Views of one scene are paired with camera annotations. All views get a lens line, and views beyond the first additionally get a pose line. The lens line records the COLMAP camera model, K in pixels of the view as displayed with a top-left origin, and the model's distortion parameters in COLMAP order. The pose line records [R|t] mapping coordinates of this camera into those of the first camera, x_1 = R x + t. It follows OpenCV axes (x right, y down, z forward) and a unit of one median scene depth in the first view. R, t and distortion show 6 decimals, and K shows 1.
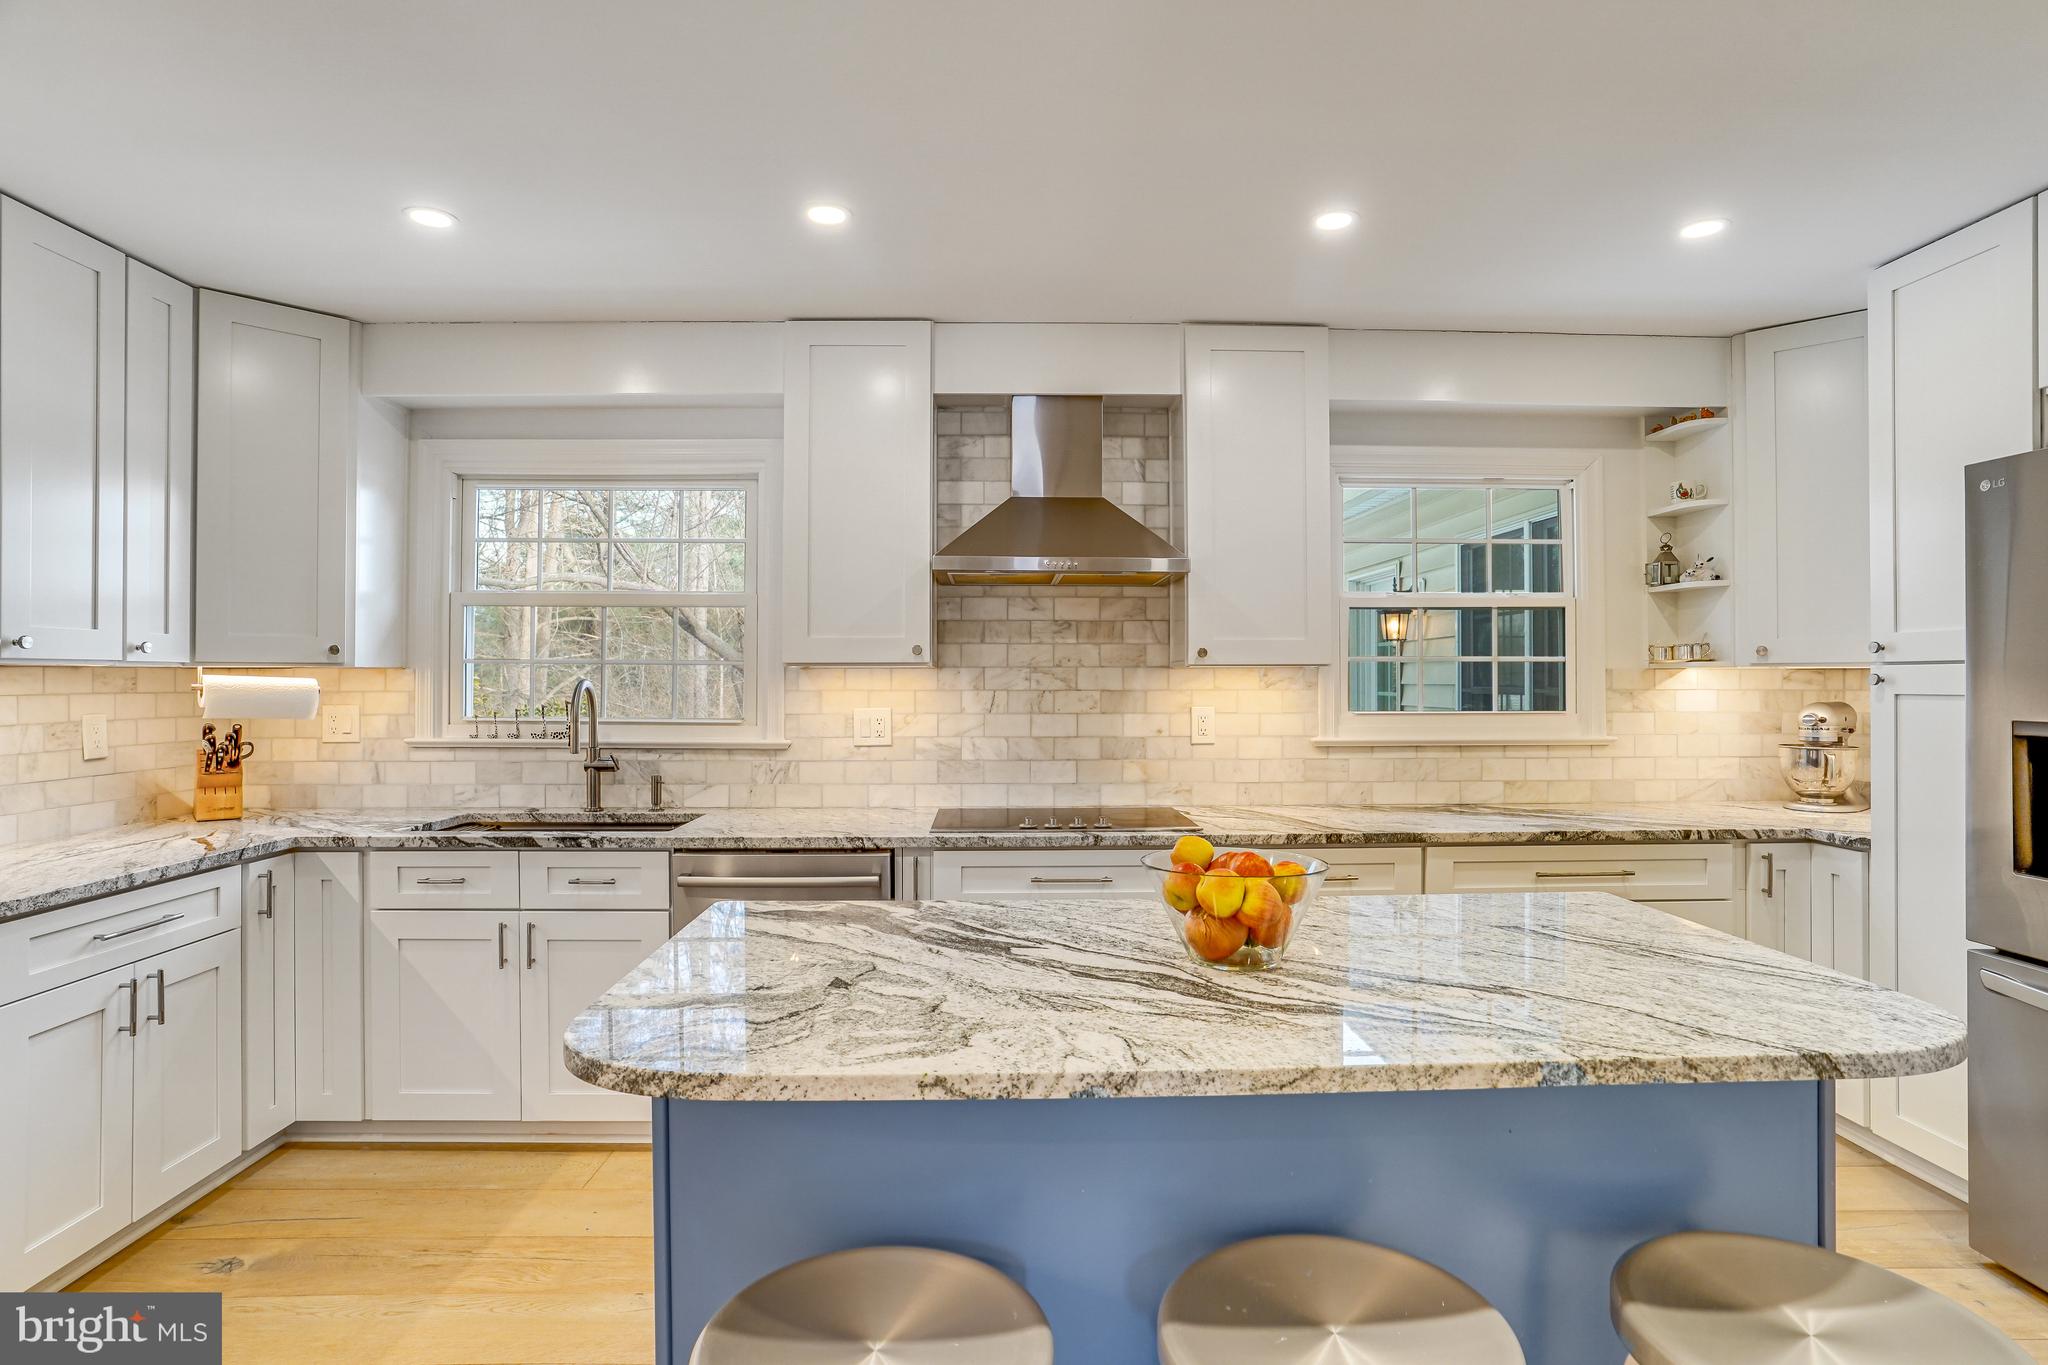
lens RADIAL K [[1092.3, 0, 1019.0], [0, 1092.3, 669.7], [0, 0, 1]] dist [-0.049156, 0.033313]
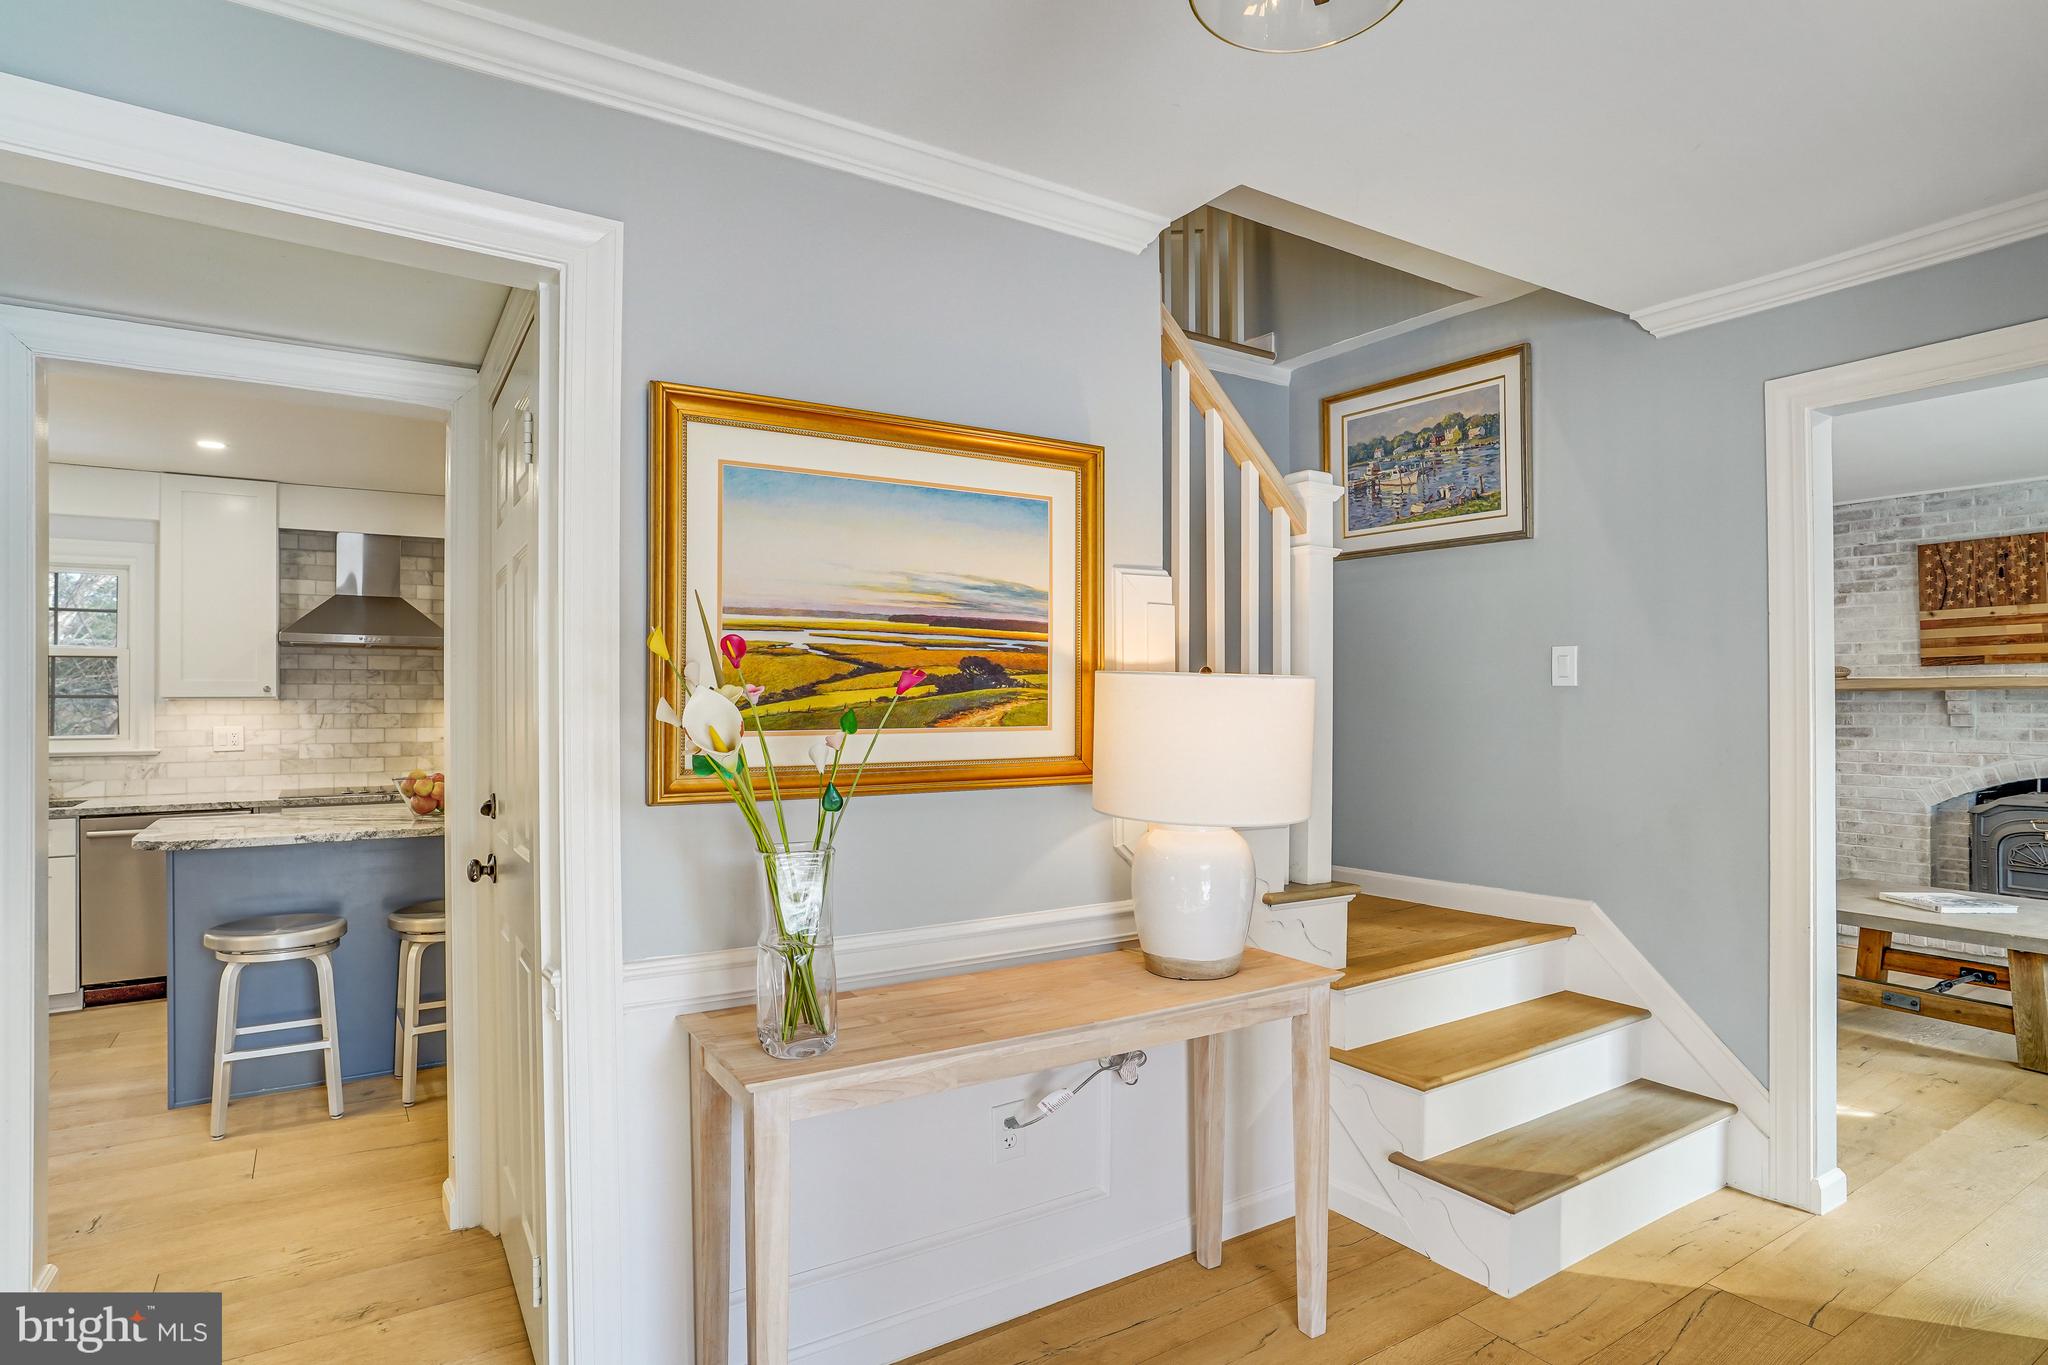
lens RADIAL K [[1092.3, 0, 1021.0], [0, 1092.3, 700.9], [0, 0, 1]] dist [-0.049156, 0.033313]
pose [[0.851246, -0.001113, 0.524766, 0.019029], [-0.000984, 0.999993, 0.003717, -0.006421], [-0.524767, -0.003681, 0.851238, -0.841494]]
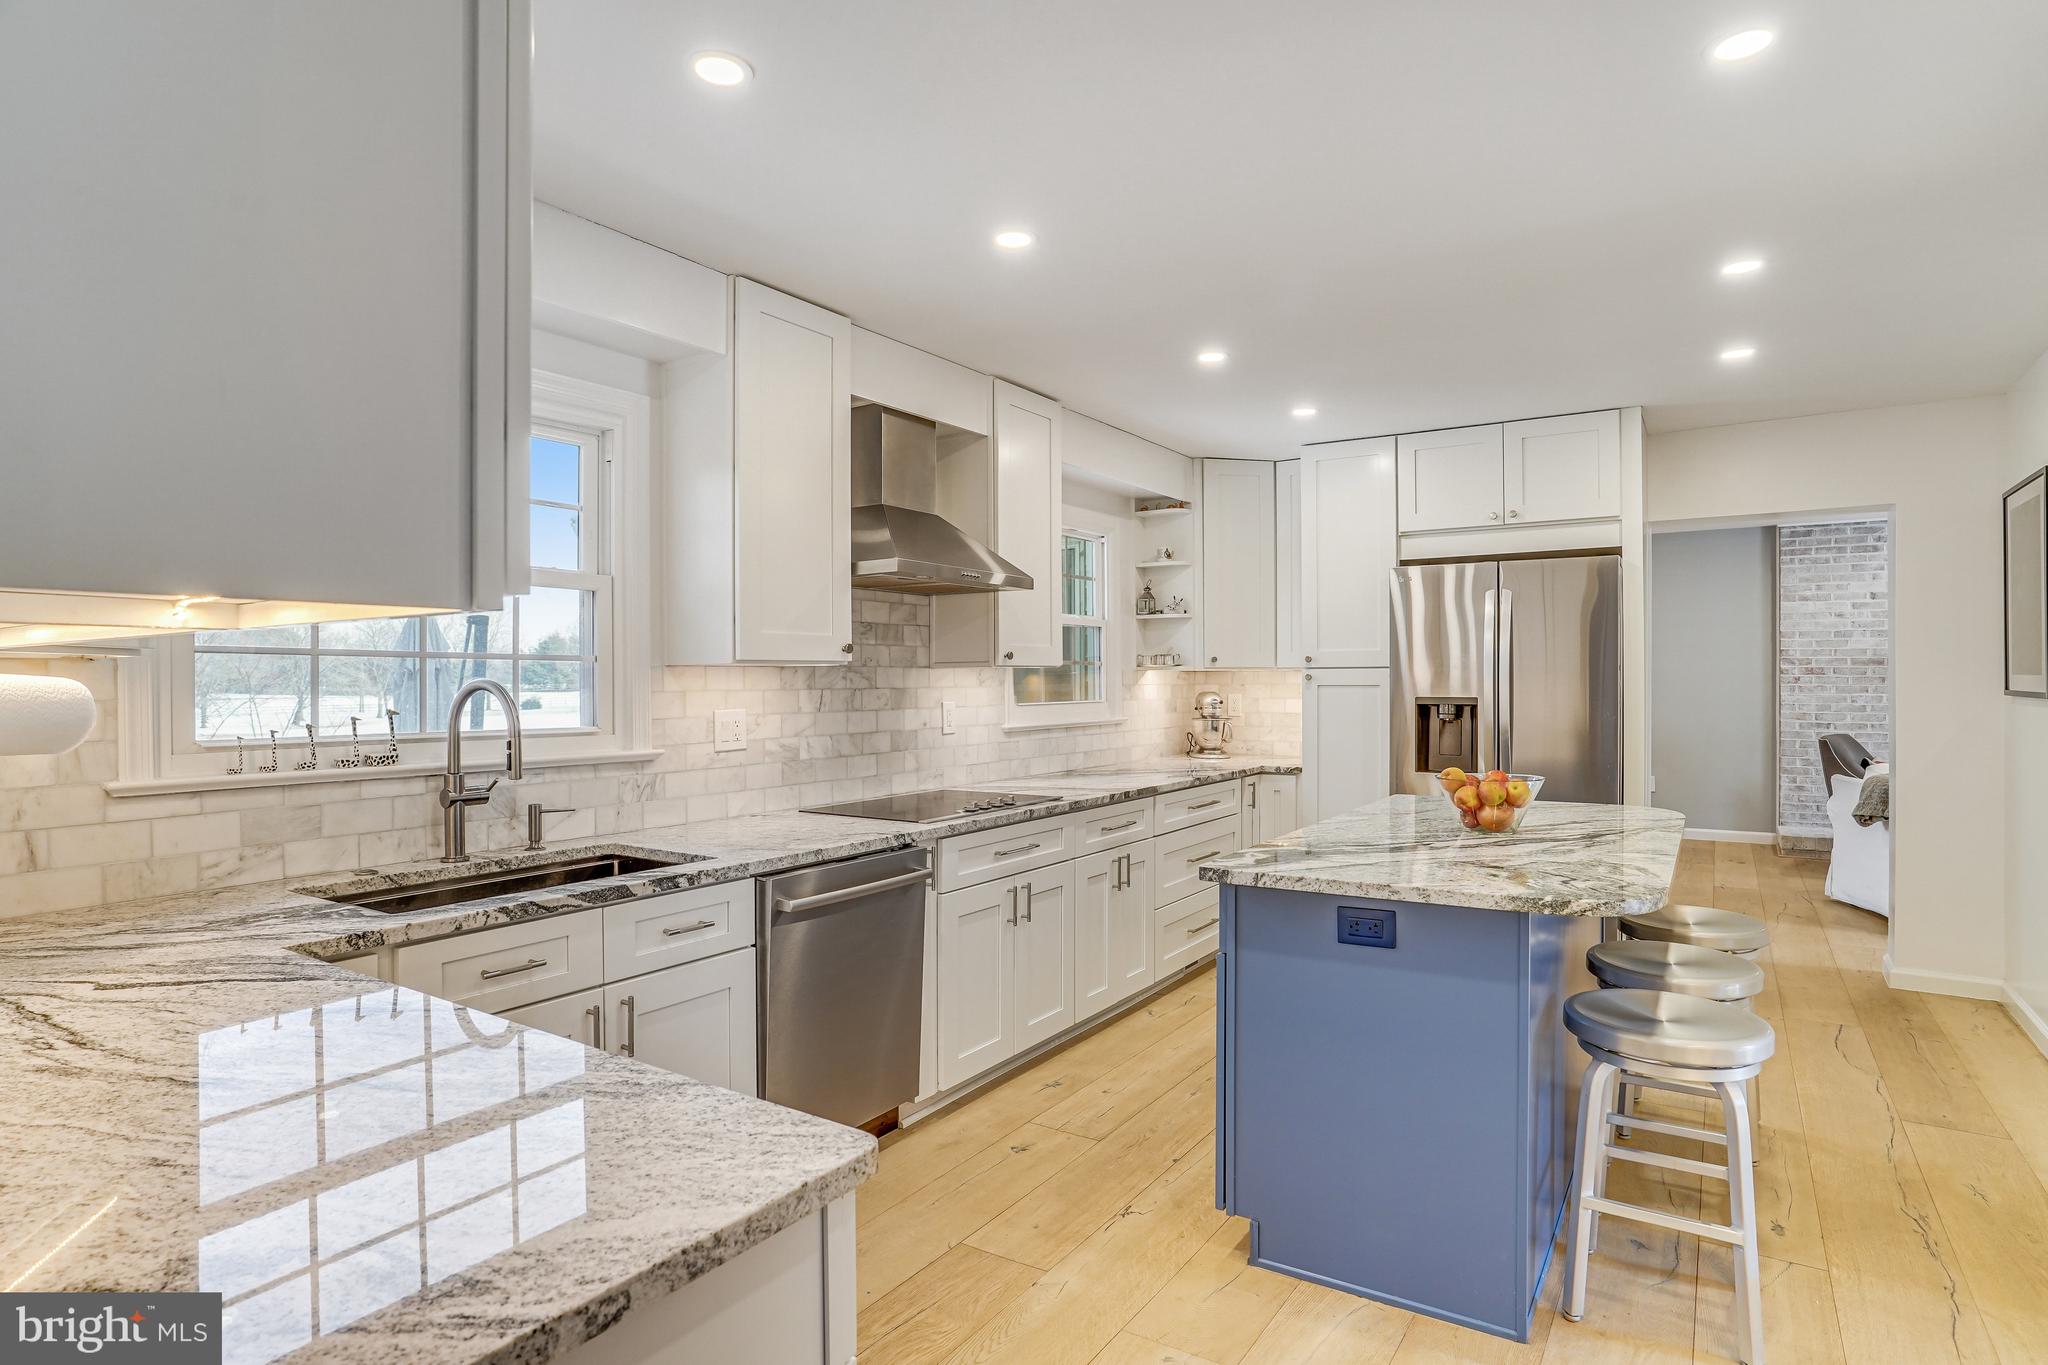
lens RADIAL K [[1092.3, 0, 1020.6], [0, 1092.3, 690.8], [0, 0, 1]] dist [-0.049156, 0.033313]
pose [[0.573926, -0.010520, 0.818840, -0.752024], [-0.003370, 0.999879, 0.015208, 0.004705], [-0.818900, -0.011488, 0.573821, 0.276390]]
